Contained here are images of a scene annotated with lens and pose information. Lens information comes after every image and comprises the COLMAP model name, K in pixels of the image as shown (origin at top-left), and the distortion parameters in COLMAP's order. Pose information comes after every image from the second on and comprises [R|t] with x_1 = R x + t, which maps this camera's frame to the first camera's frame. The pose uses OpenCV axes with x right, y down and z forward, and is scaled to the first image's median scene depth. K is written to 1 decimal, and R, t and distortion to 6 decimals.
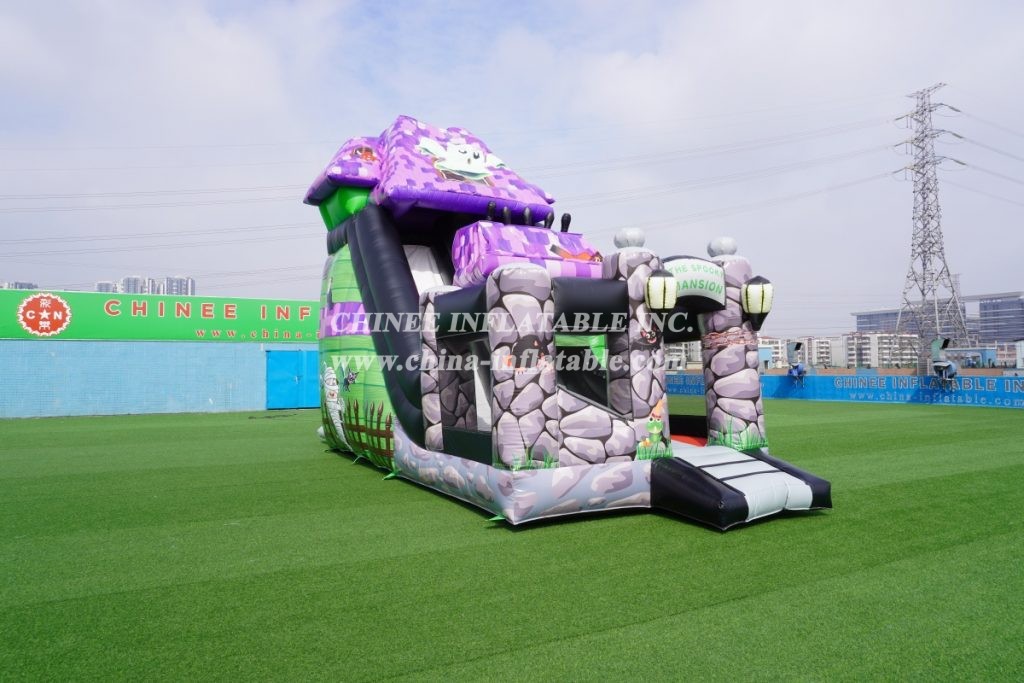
lens RADIAL K [[704.0, 0, 512.4], [0, 704.0, 343.5], [0, 0, 1]] dist [-0.002132, -0.000372]
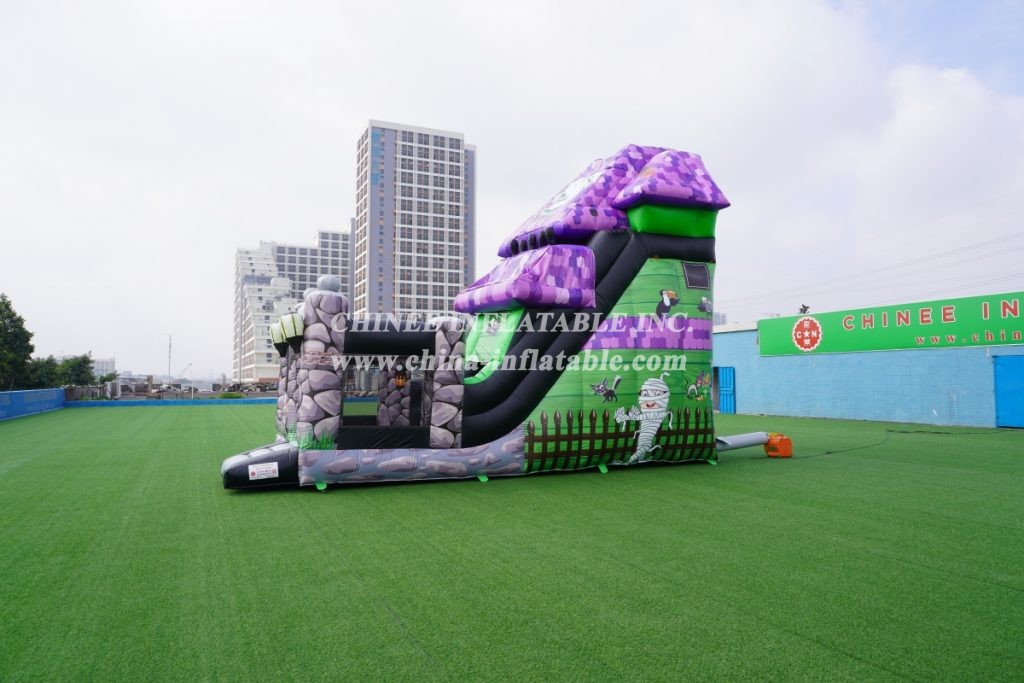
lens RADIAL K [[704.0, 0, 513.0], [0, 704.0, 341.4], [0, 0, 1]] dist [-0.002132, -0.000372]
pose [[-0.022342, -0.058749, -0.998023, 0.525458], [0.027047, 0.997871, -0.059346, 0.028612], [0.999384, -0.028319, -0.020705, 0.473633]]
